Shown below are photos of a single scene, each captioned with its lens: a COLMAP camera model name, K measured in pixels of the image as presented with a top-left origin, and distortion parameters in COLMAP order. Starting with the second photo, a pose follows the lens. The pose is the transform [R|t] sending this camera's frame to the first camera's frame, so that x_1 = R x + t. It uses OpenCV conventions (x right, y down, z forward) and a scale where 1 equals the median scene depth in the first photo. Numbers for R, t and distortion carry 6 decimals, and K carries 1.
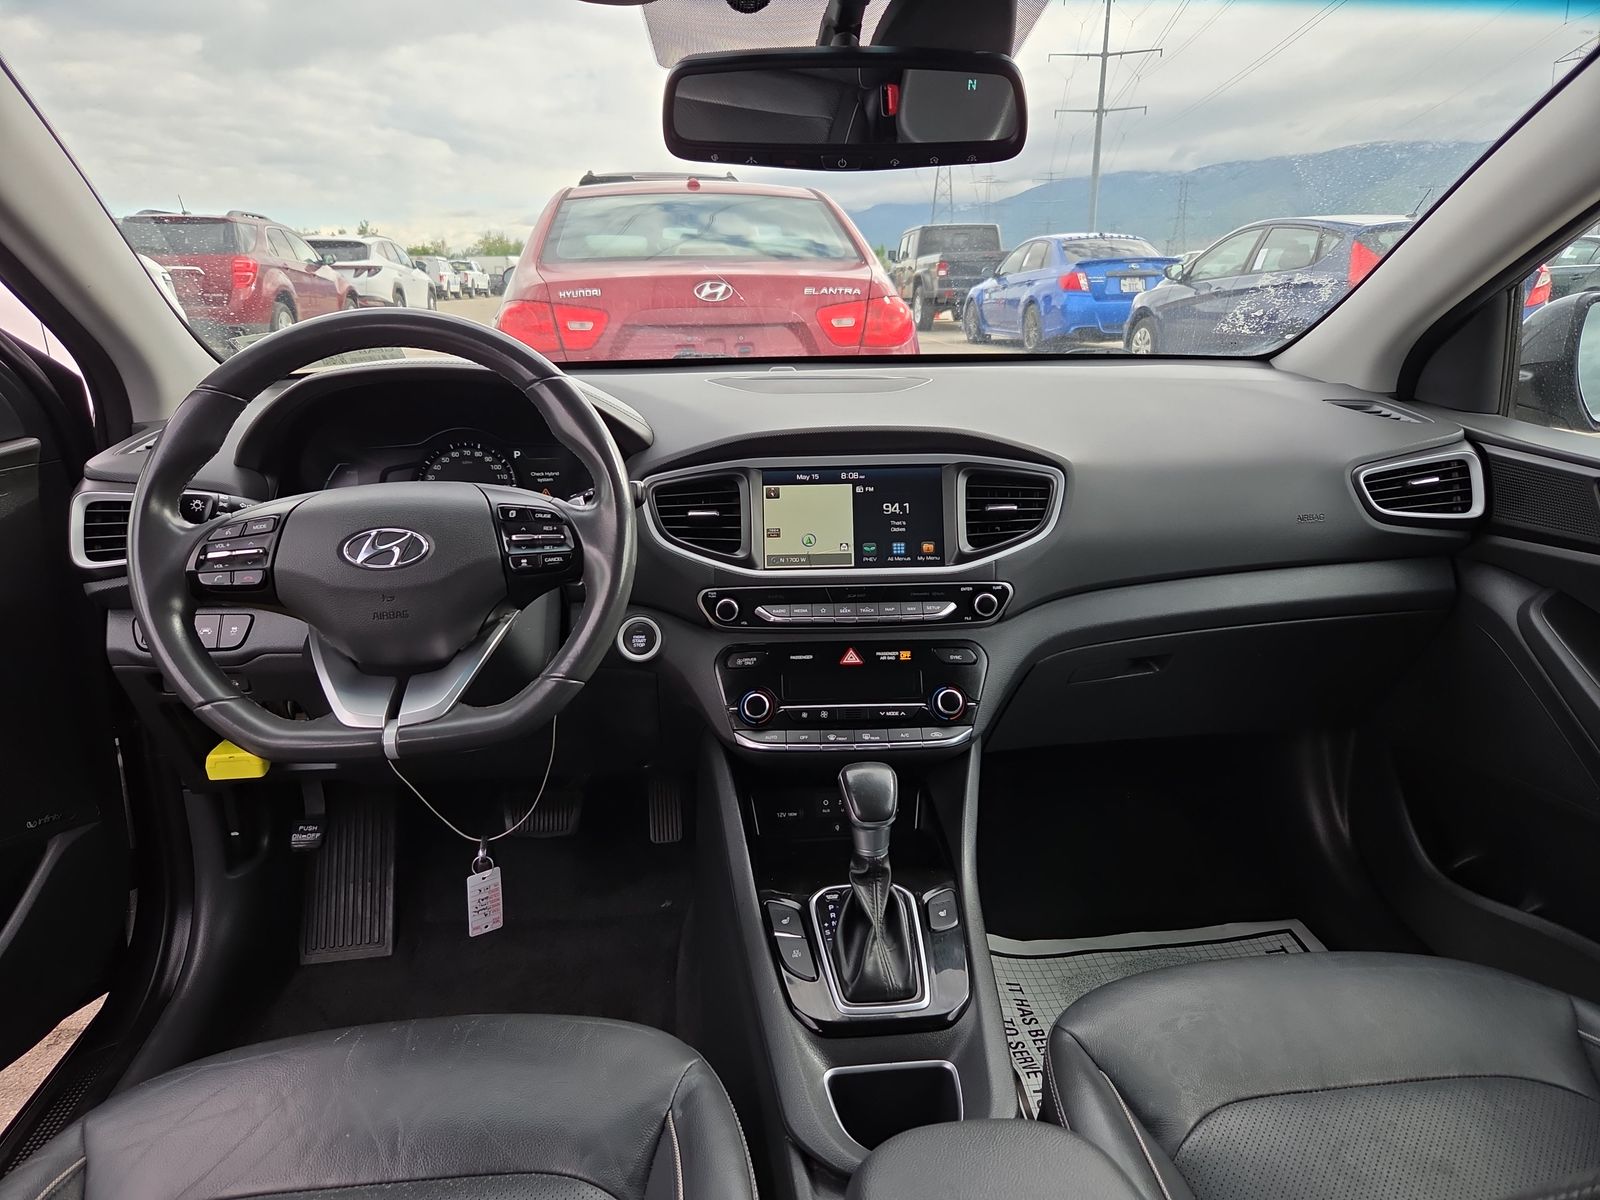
lens RADIAL K [[1031.7, 0, 800.0], [0, 1031.7, 600.0], [0, 0, 1]] dist [0.000437, -0.000348]
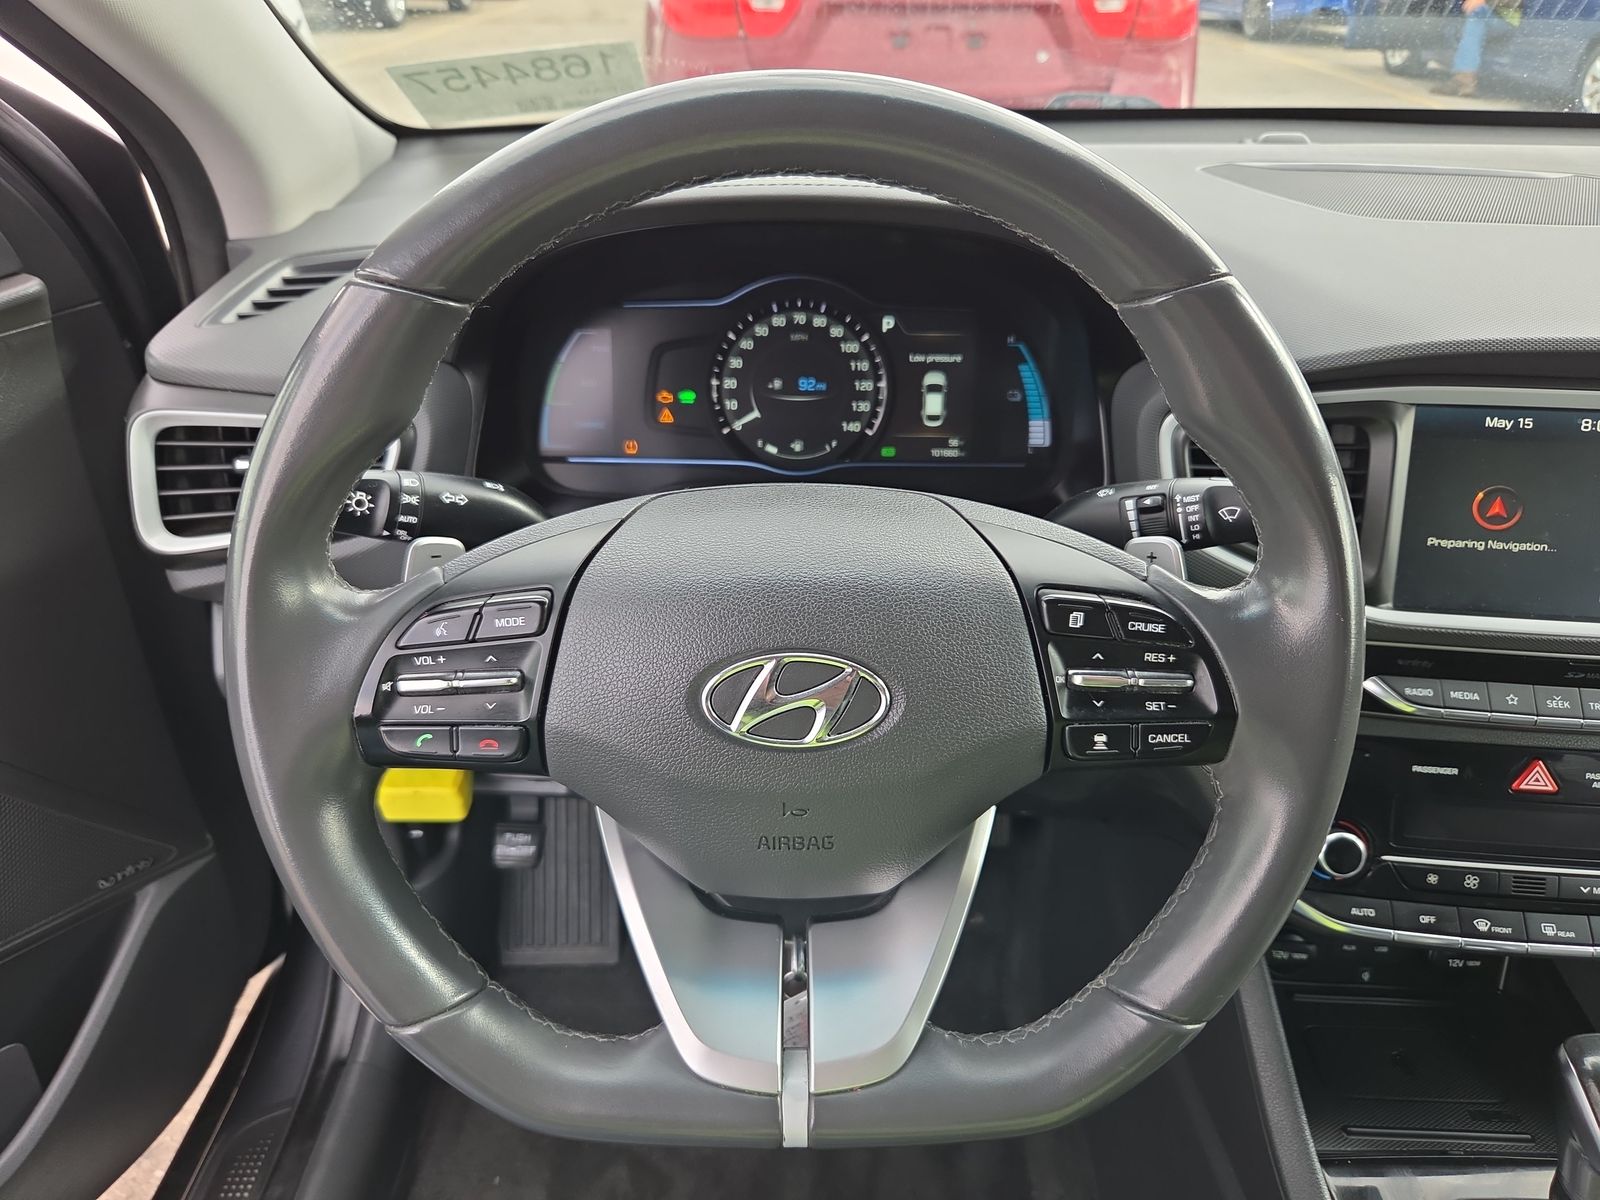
lens RADIAL K [[1072.0, 0, 800.0], [0, 1072.0, 600.0], [0, 0, 1]] dist [0.021945, 0.001185]
pose [[0.990932, 0.077695, -0.109627, -0.291031], [-0.047982, 0.966692, 0.251404, -0.166267], [0.125509, -0.243864, 0.961654, 0.480180]]
